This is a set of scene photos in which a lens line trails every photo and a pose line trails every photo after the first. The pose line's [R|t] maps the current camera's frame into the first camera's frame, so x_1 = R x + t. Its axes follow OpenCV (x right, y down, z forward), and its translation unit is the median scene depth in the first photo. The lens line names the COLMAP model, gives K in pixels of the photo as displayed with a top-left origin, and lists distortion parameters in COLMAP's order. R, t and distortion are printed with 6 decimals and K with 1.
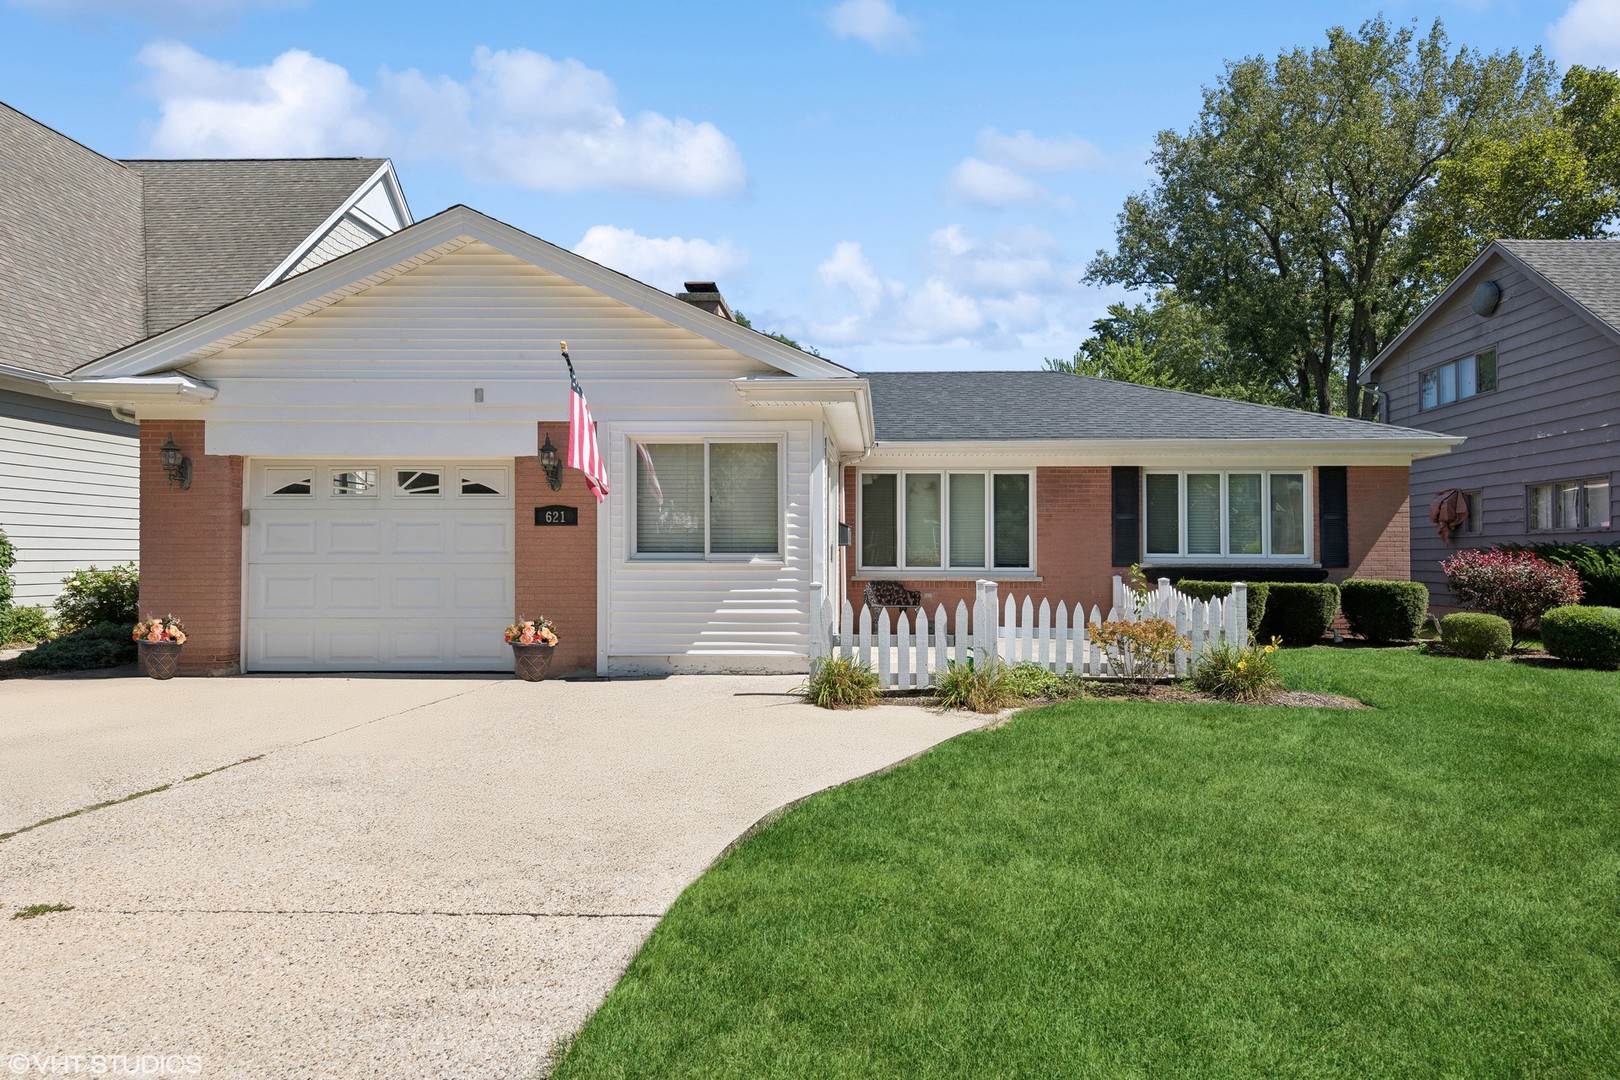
lens RADIAL K [[906.6, 0, 810.0], [0, 906.6, 540.0], [0, 0, 1]] dist [0.016292, -0.000372]
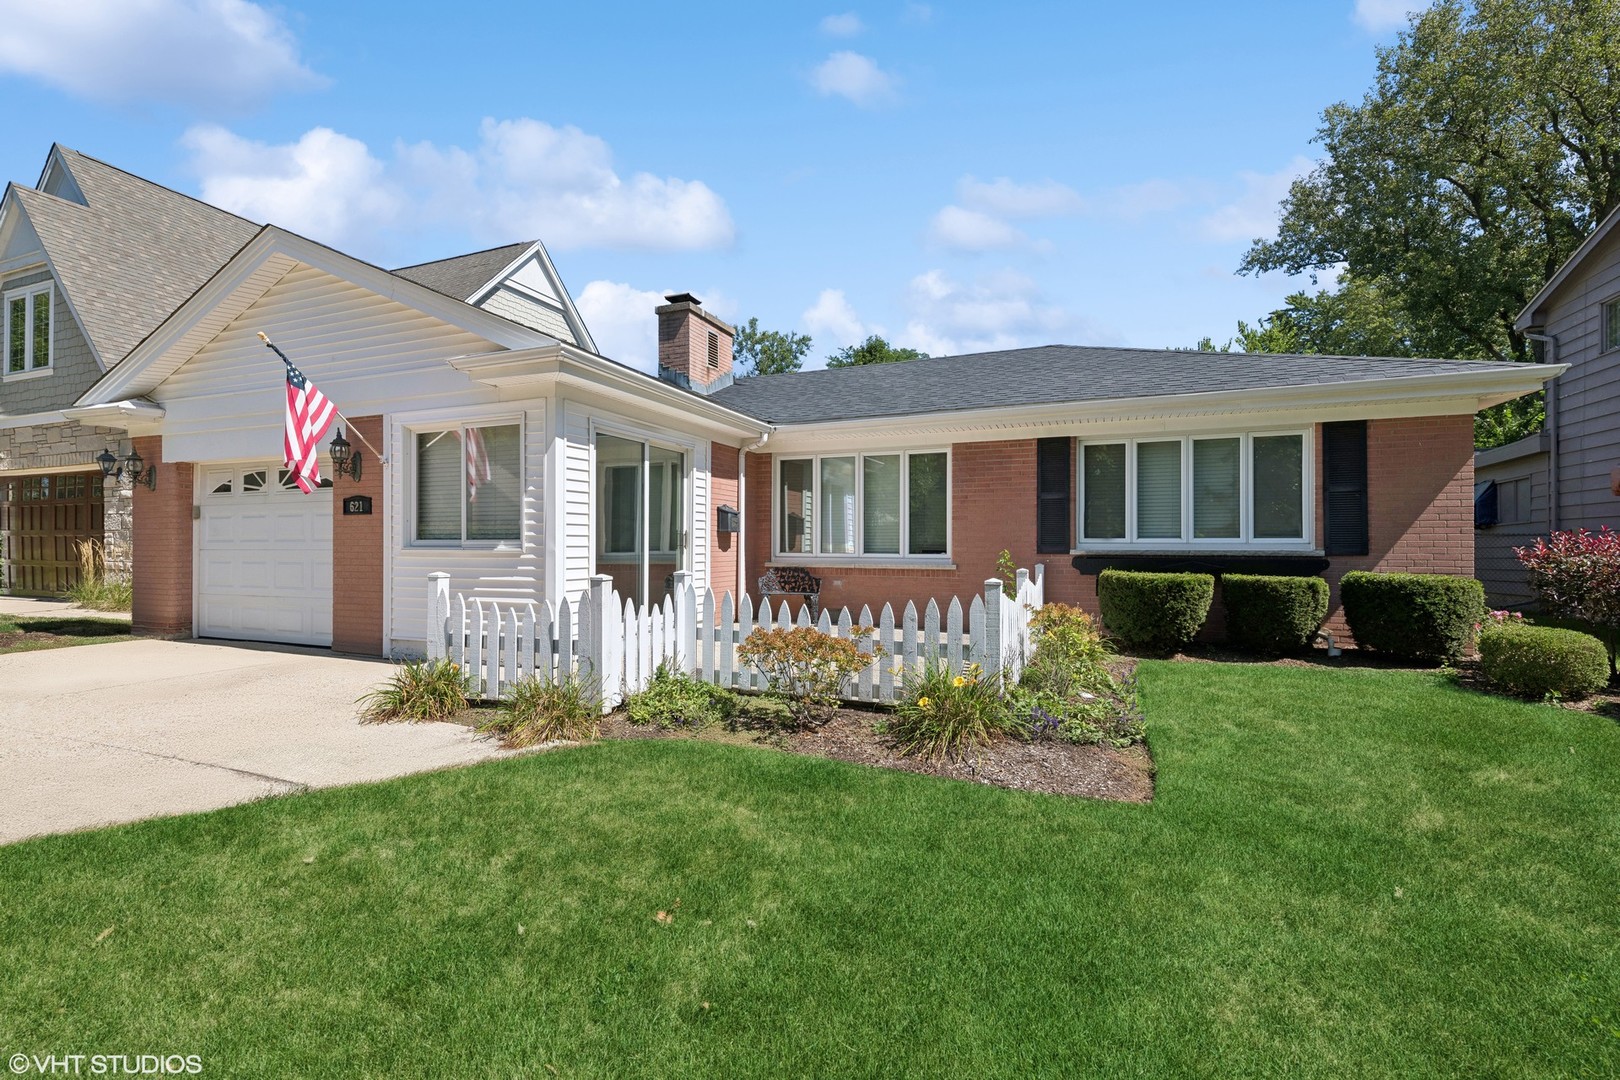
lens RADIAL K [[681.0, 0, 810.0], [0, 681.0, 540.0], [0, 0, 1]] dist [0.008863, -0.000345]
pose [[0.935169, -0.003599, -0.354185, 0.359298], [0.008842, 0.999874, 0.013185, 0.005738], [0.354092, -0.015462, 0.935083, 0.310938]]
